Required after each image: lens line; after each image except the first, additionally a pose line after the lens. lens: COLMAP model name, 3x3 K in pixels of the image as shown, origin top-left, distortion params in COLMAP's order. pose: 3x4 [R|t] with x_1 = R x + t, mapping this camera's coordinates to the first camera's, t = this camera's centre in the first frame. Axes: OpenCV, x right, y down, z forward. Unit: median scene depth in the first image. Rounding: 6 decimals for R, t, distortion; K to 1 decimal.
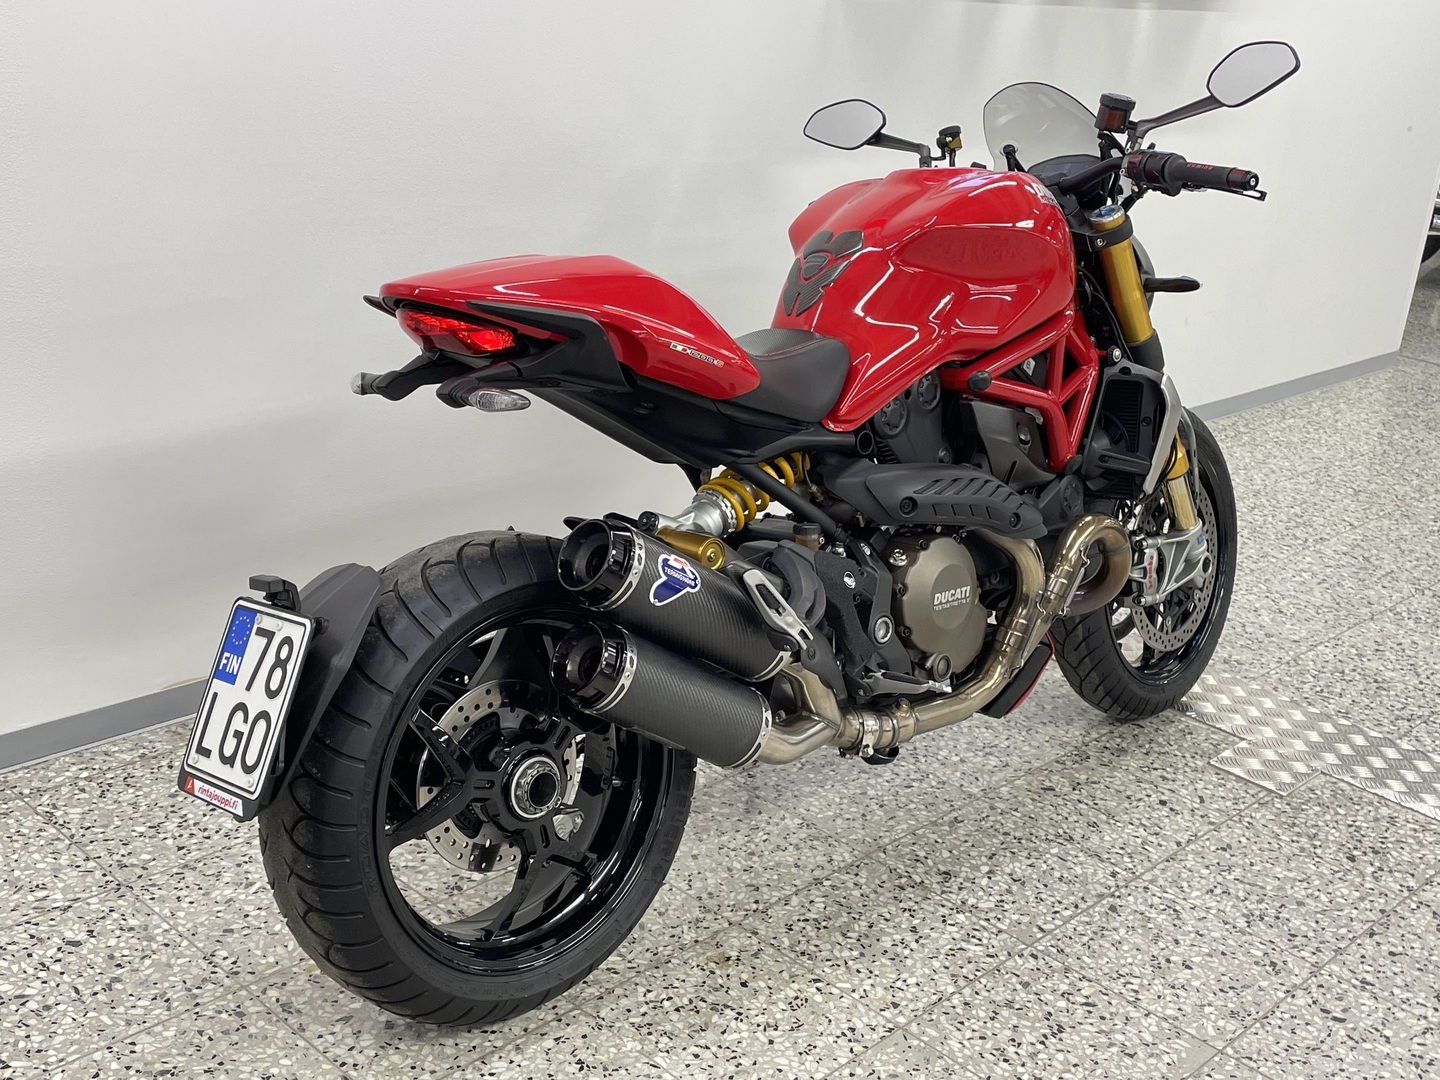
lens RADIAL K [[1684.1, 0, 727.5], [0, 1684.1, 513.7], [0, 0, 1]] dist [0.086020, -0.107653]
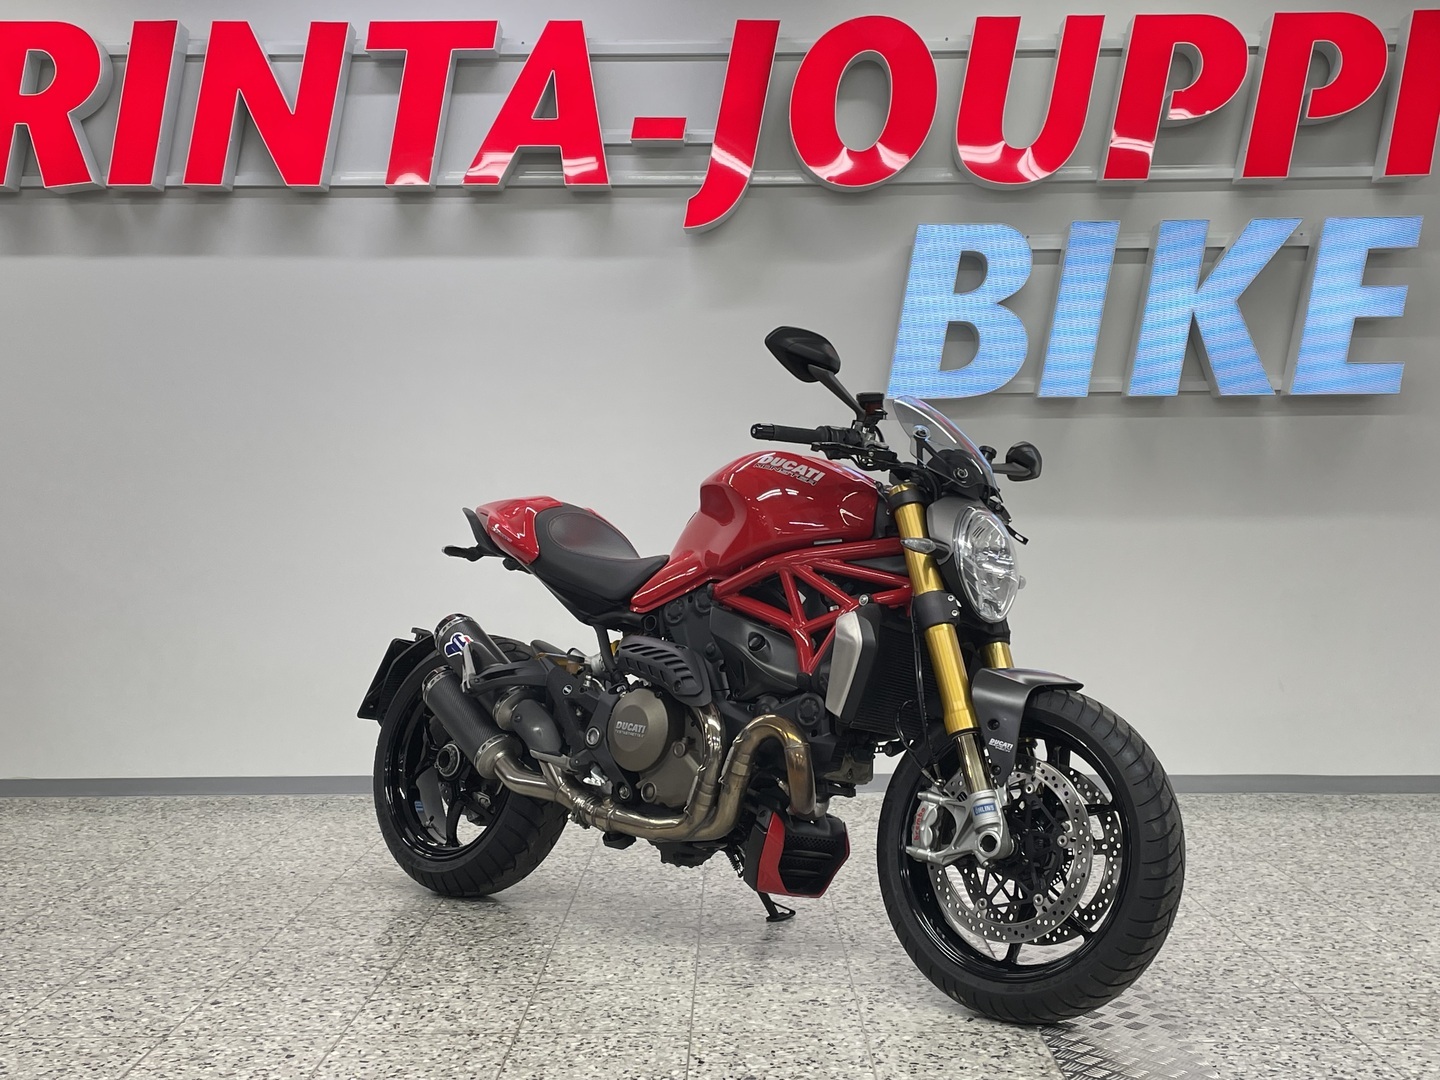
lens RADIAL K [[1684.1, 0, 727.5], [0, 1684.1, 513.7], [0, 0, 1]] dist [0.086020, -0.107653]
pose [[0.074990, -0.095804, -0.992571, 1.610257], [-0.322835, 0.939435, -0.115065, 0.017047], [0.943480, 0.329066, 0.039520, 0.988065]]
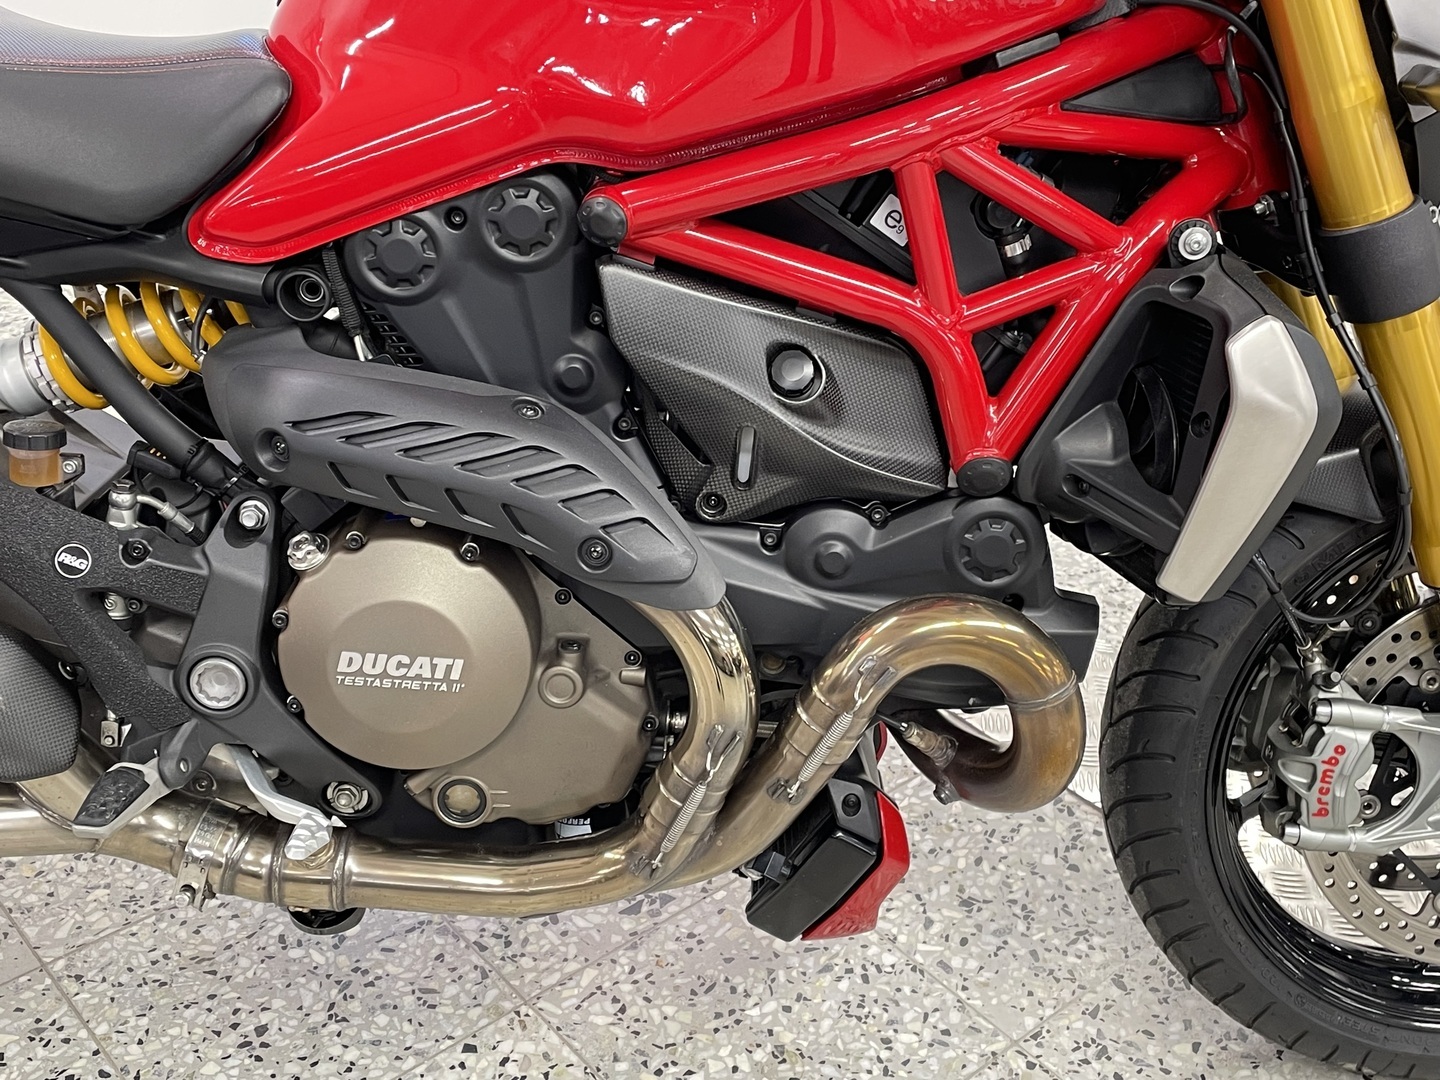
lens RADIAL K [[1684.1, 0, 727.5], [0, 1684.1, 513.7], [0, 0, 1]] dist [0.086020, -0.107653]
pose [[0.712082, 0.298578, -0.635445, 0.491331], [-0.205482, 0.954066, 0.218025, -0.113571], [0.671354, -0.024679, 0.740725, 0.738348]]
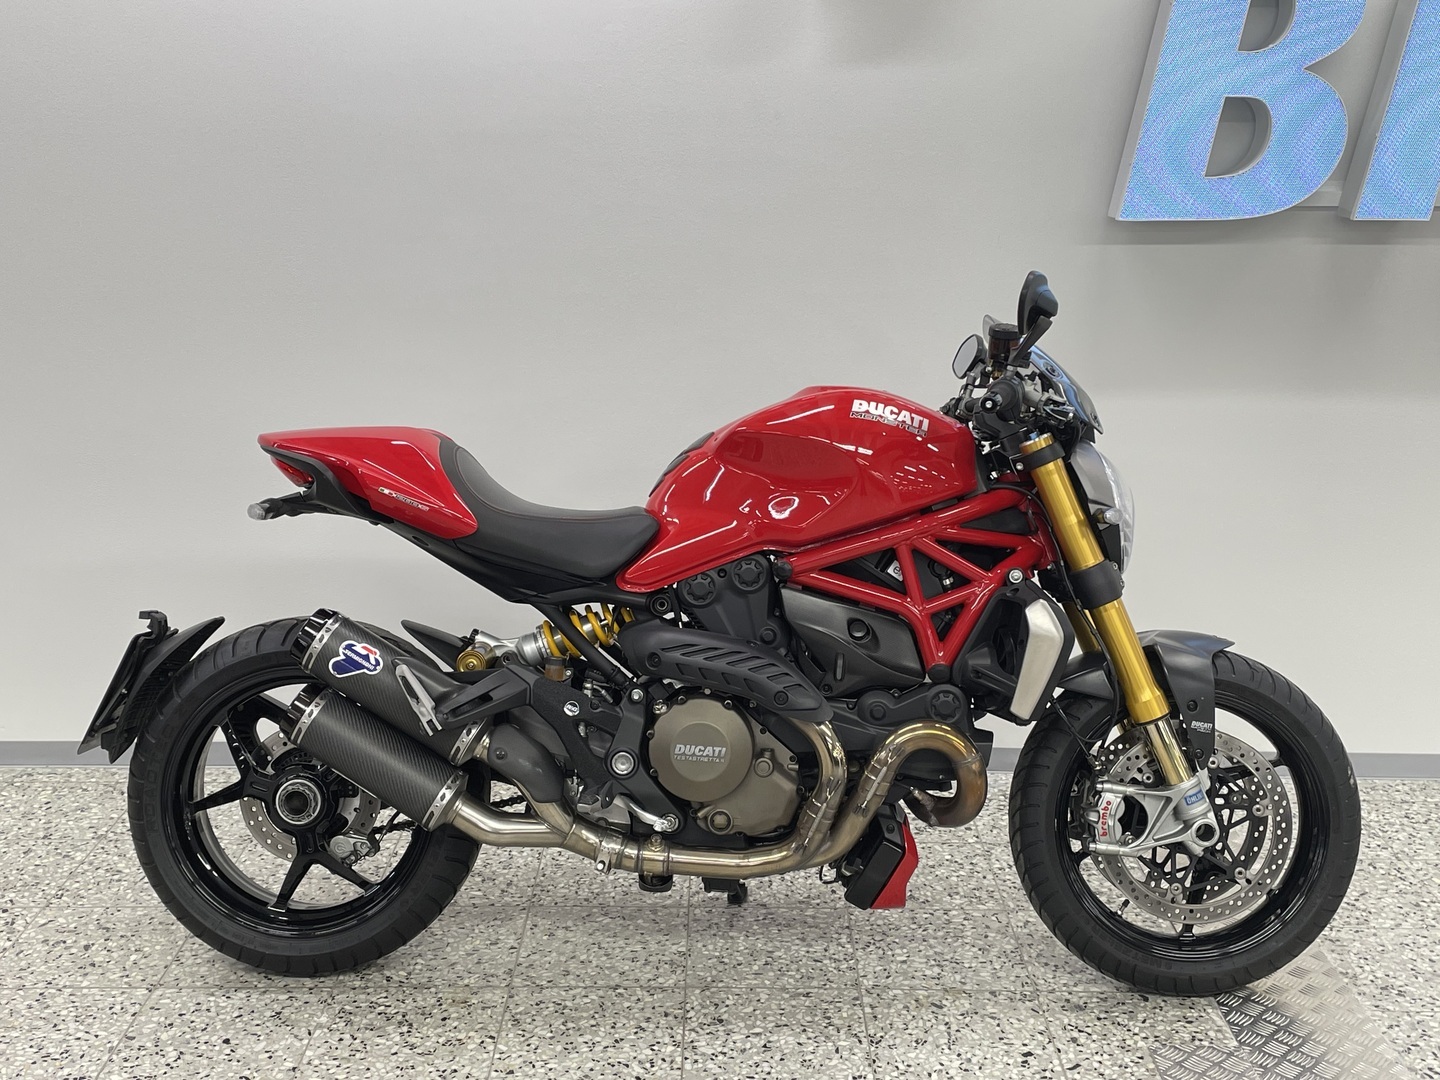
lens RADIAL K [[1624.5, 0, 724.7], [0, 1624.5, 540.5], [0, 0, 1]] dist [0.113365, -0.014204]
pose [[0.685524, 0.092528, -0.722146, 0.938765], [-0.189623, 0.980349, -0.054396, -0.033993], [0.702922, 0.174226, 0.689598, 0.246433]]
